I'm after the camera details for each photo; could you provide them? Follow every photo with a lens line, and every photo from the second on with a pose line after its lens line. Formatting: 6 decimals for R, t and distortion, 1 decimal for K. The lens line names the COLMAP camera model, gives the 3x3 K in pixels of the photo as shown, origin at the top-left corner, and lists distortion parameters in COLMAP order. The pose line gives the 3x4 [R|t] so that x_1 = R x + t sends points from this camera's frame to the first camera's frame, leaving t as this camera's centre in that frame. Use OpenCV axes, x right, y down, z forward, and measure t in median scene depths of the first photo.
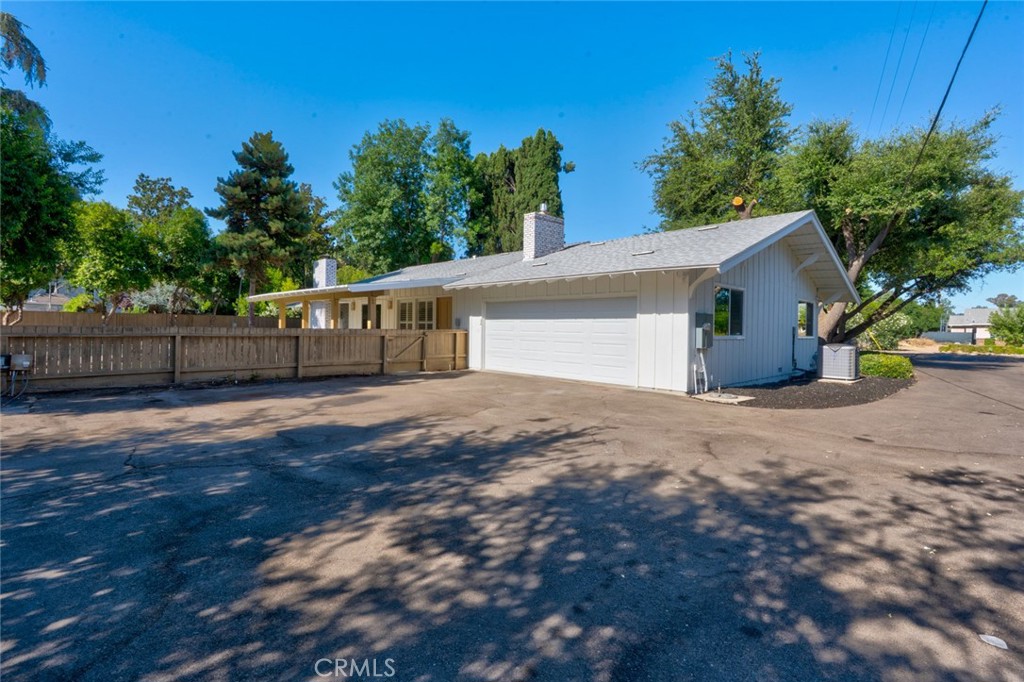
lens RADIAL K [[468.5, 0, 513.2], [0, 468.5, 328.1], [0, 0, 1]] dist [-0.004707, -0.000481]
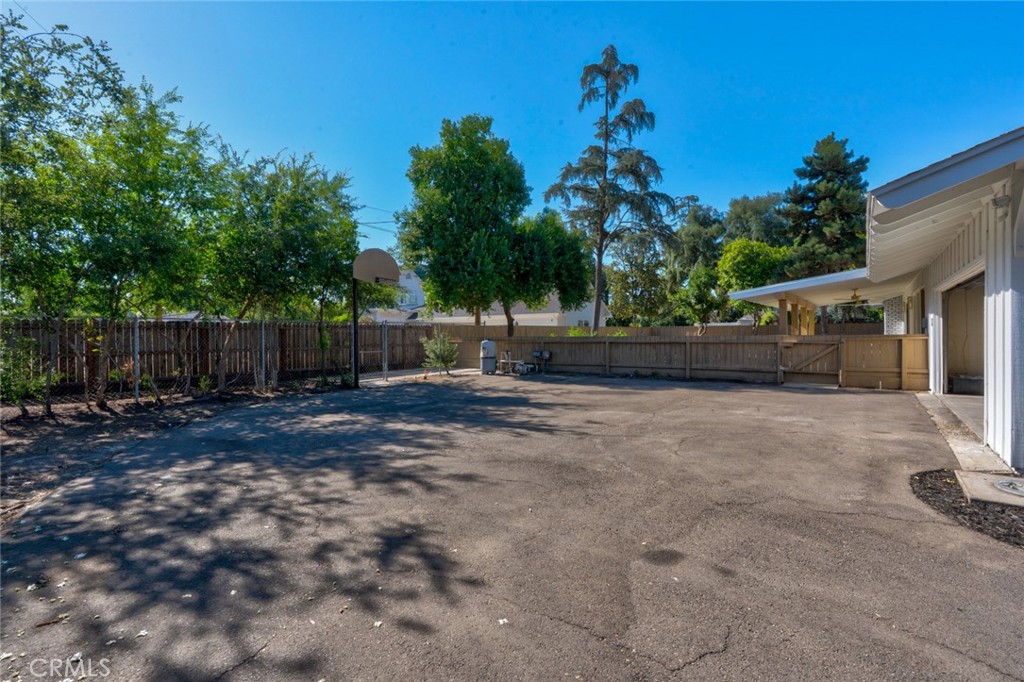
lens RADIAL K [[459.4, 0, 522.1], [0, 459.4, 336.7], [0, 0, 1]] dist [-0.009695, 0.000165]
pose [[0.179644, -0.011607, -0.983663, 0.647252], [0.010594, 0.999895, -0.009864, 0.010437], [0.983675, -0.008649, 0.179749, 0.420232]]
